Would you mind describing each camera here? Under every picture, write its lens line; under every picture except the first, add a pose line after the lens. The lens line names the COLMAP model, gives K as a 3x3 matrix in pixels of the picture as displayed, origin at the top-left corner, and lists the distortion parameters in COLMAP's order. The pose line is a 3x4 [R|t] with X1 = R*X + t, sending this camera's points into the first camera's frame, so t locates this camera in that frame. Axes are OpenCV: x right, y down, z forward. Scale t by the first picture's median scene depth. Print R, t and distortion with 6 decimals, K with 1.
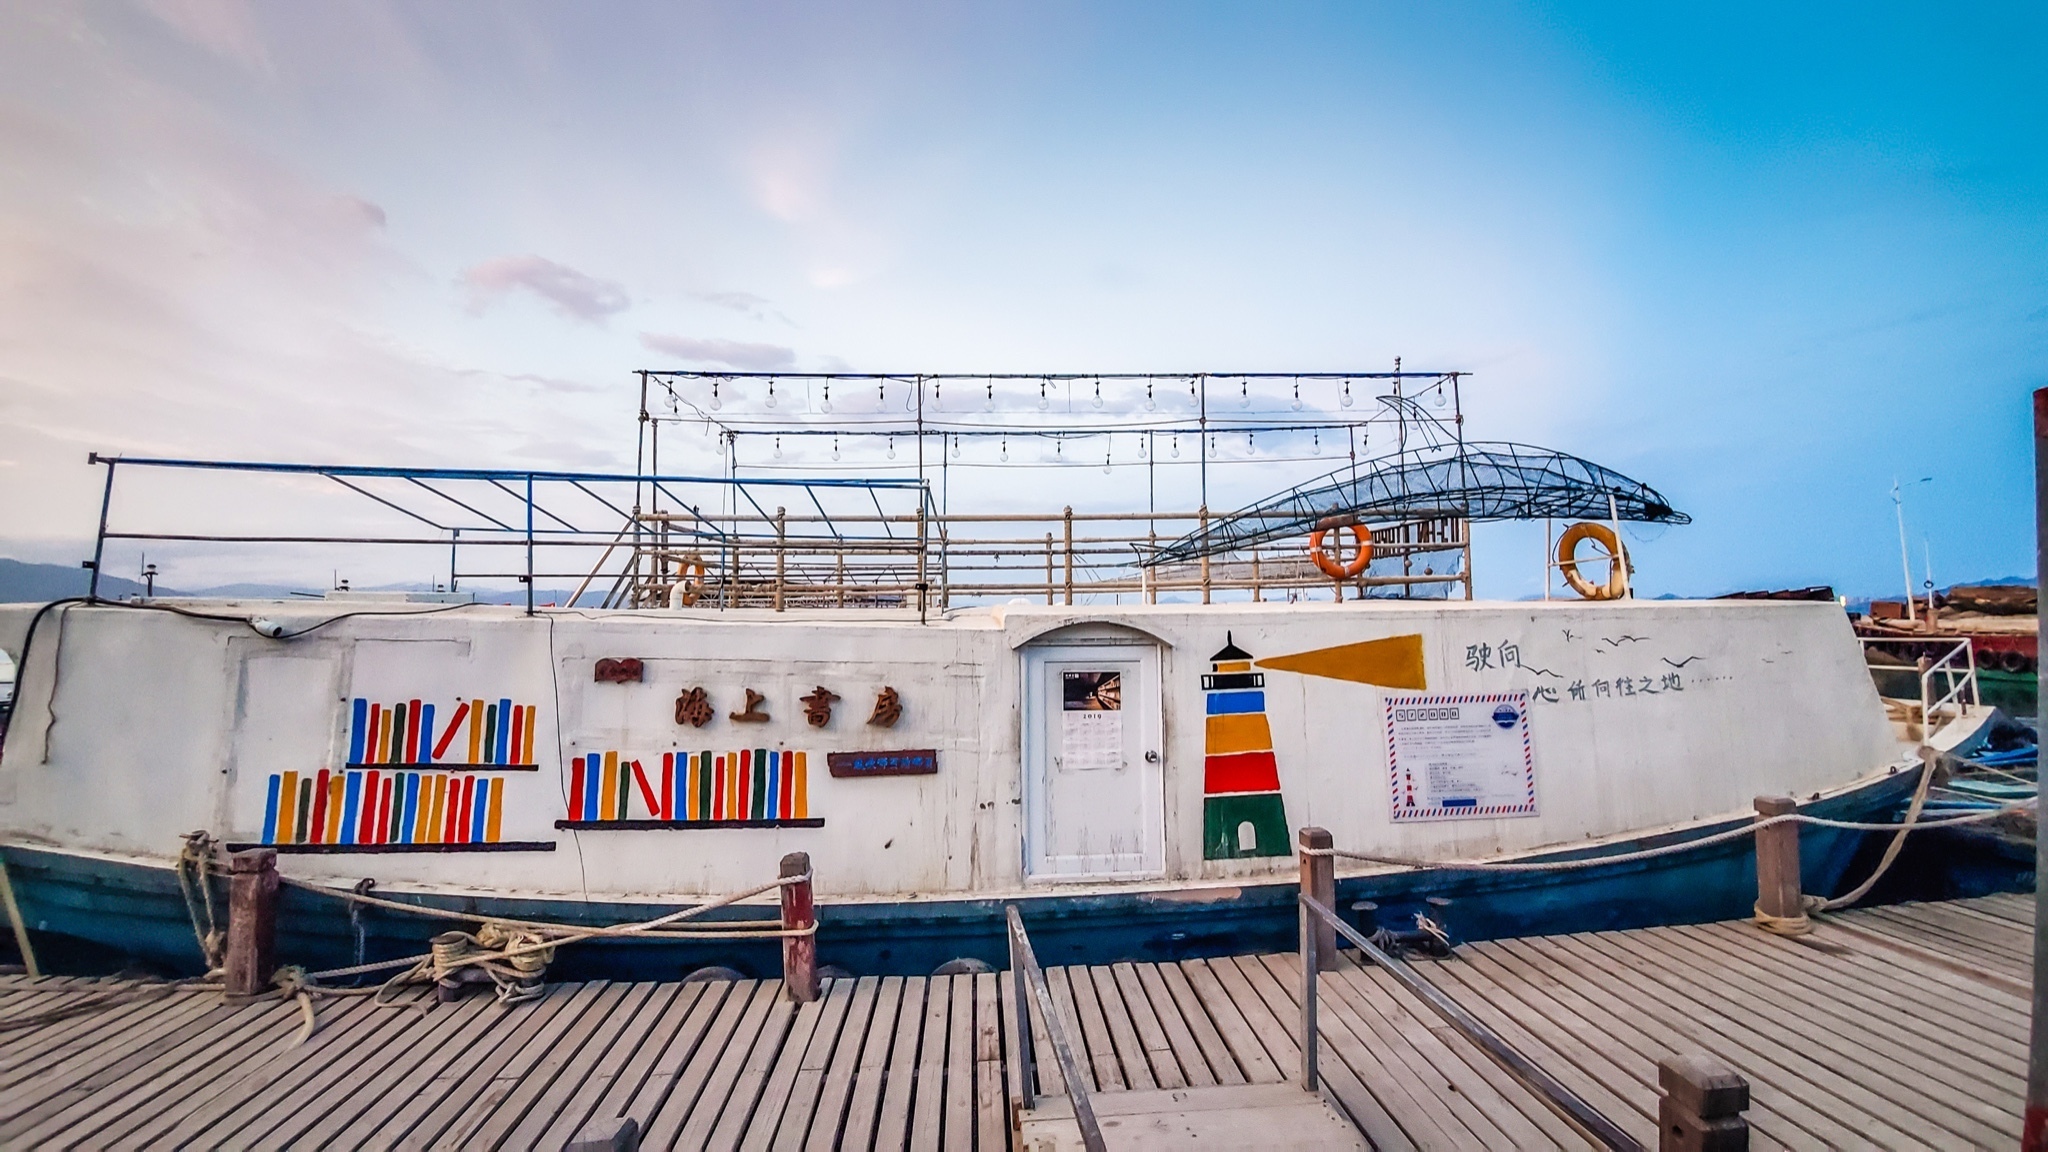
lens RADIAL K [[811.9, 0, 1024.0], [0, 811.9, 576.0], [0, 0, 1]] dist [-0.001024, -0.000231]
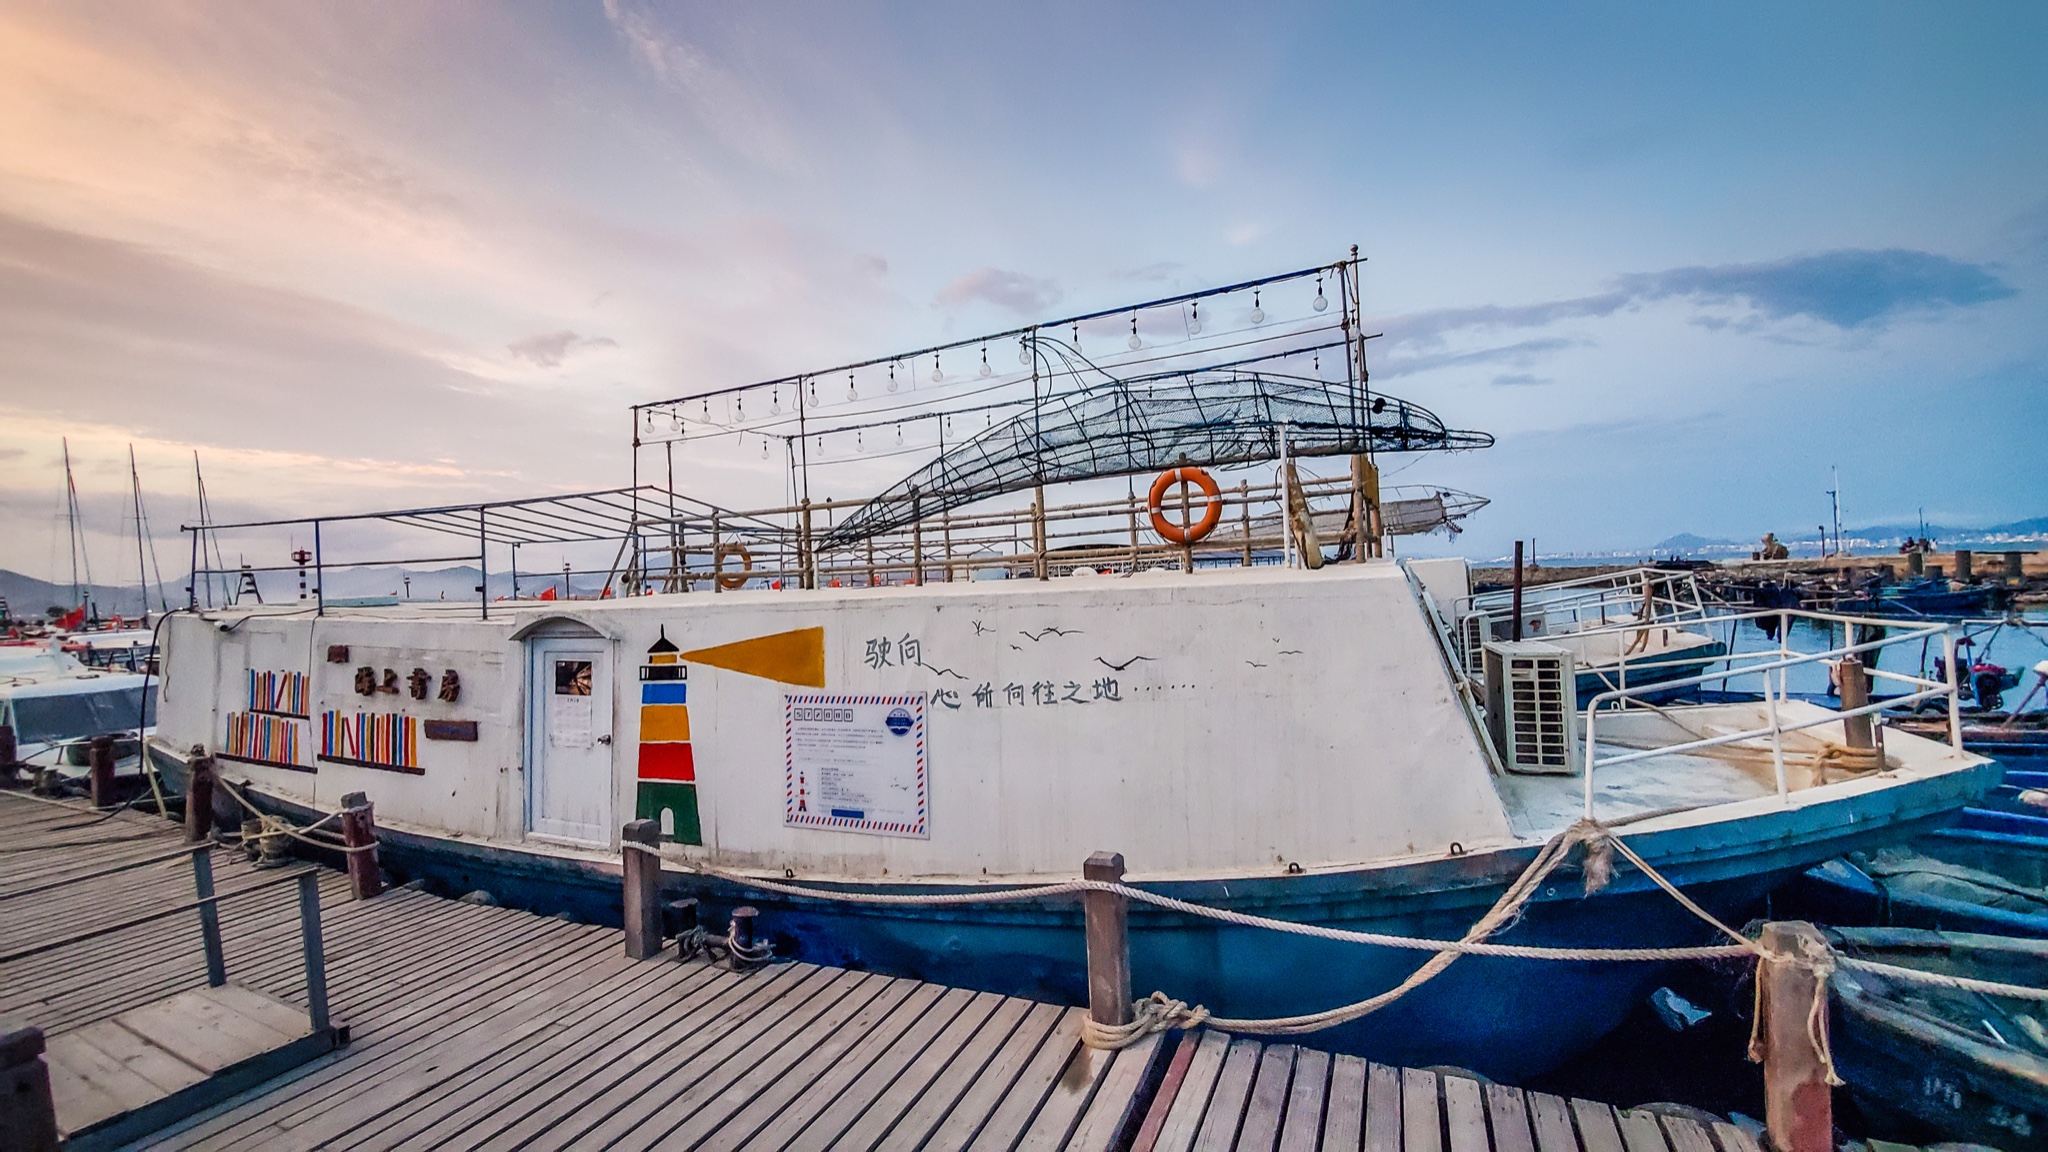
lens RADIAL K [[811.9, 0, 1024.0], [0, 811.9, 576.0], [0, 0, 1]] dist [-0.001024, -0.000231]
pose [[0.869104, -0.029754, -0.493733, 1.164335], [0.055591, 0.997741, 0.037728, -0.007512], [0.491495, -0.060237, 0.868795, 0.329237]]
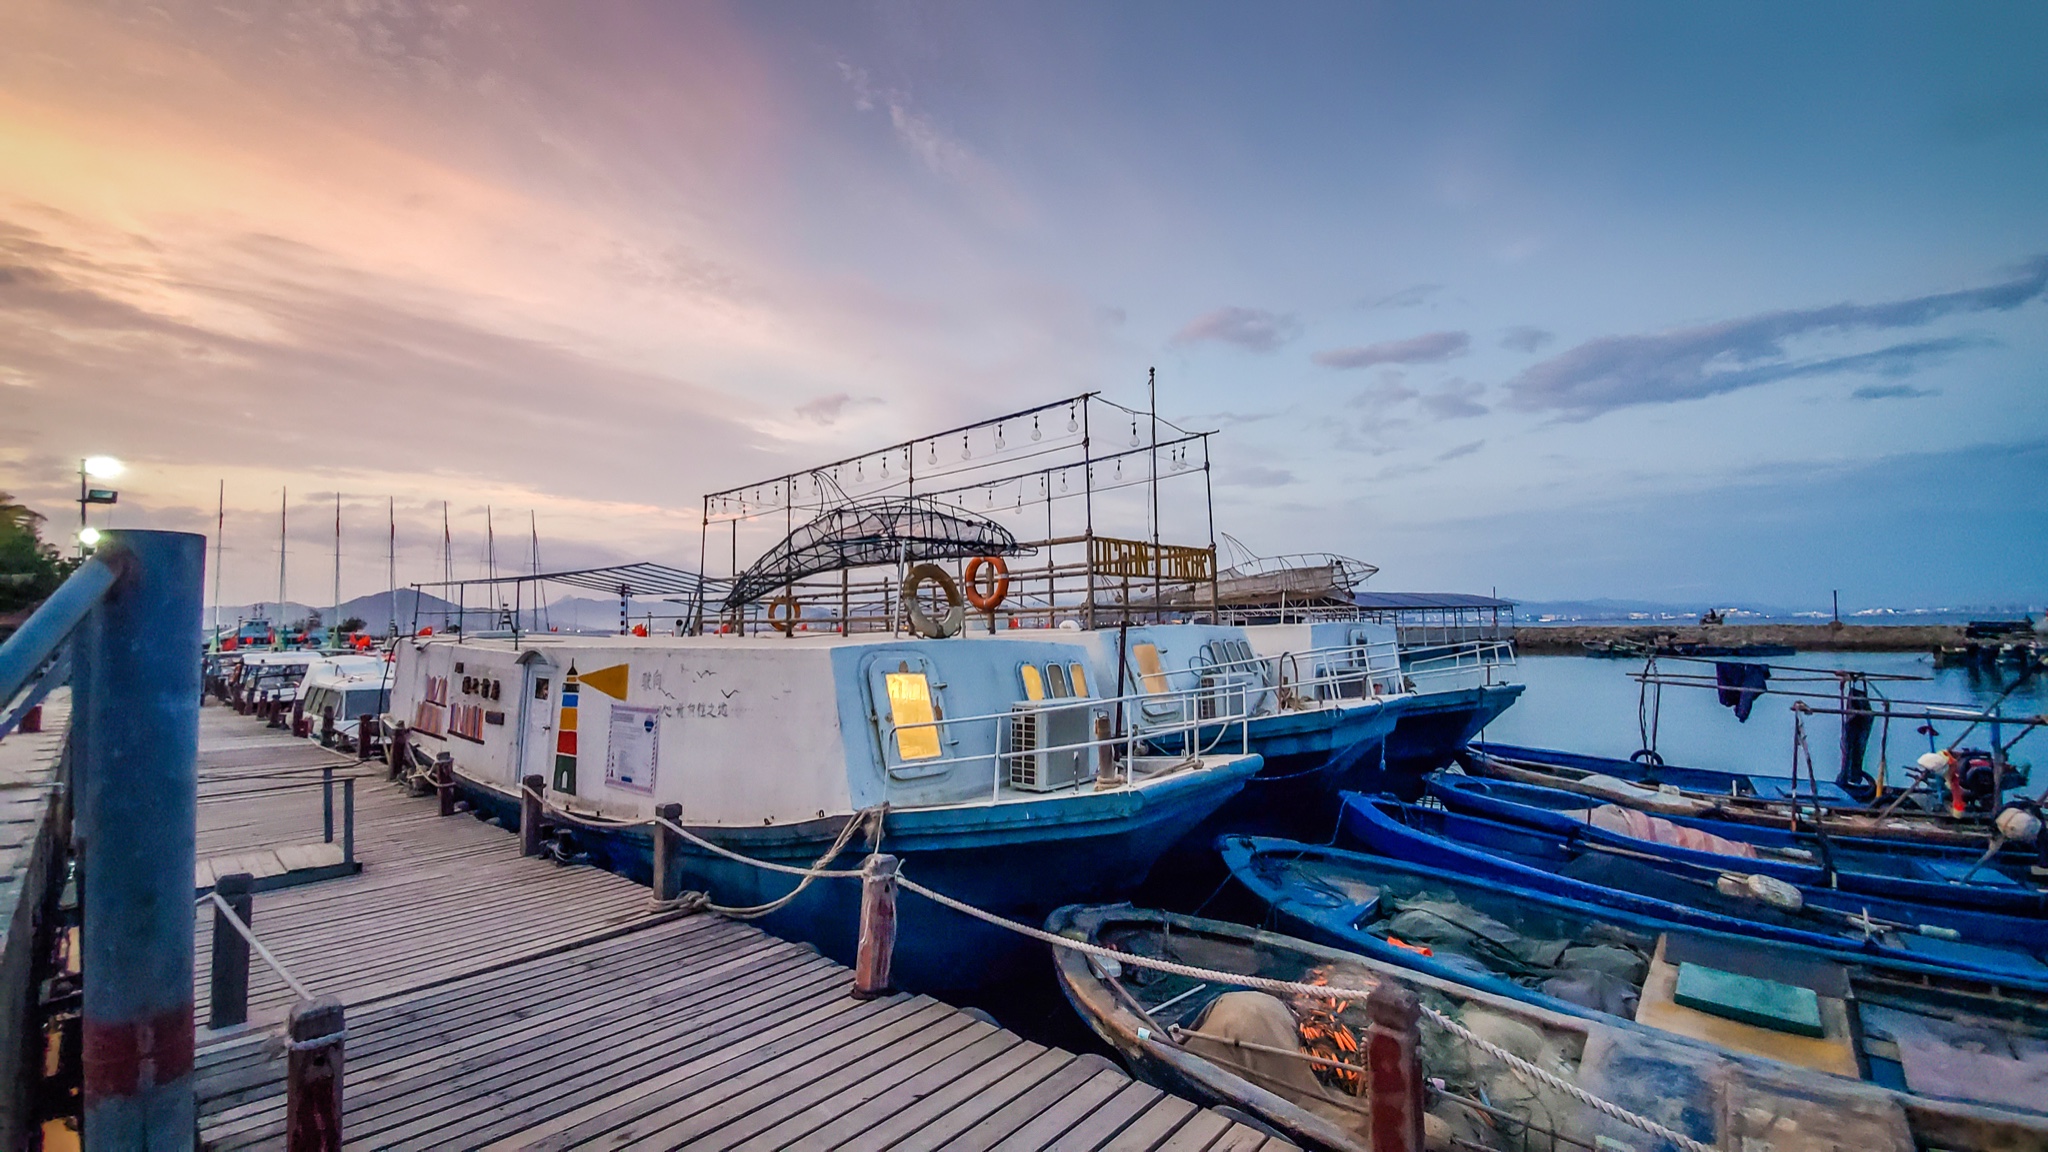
lens RADIAL K [[813.3, 0, 1024.0], [0, 813.3, 576.0], [0, 0, 1]] dist [-0.003687, -0.000339]
pose [[0.699066, -0.043300, -0.713745, 2.110166], [0.037573, 0.999010, -0.023806, -0.026426], [0.714069, -0.010176, 0.700001, 0.489046]]
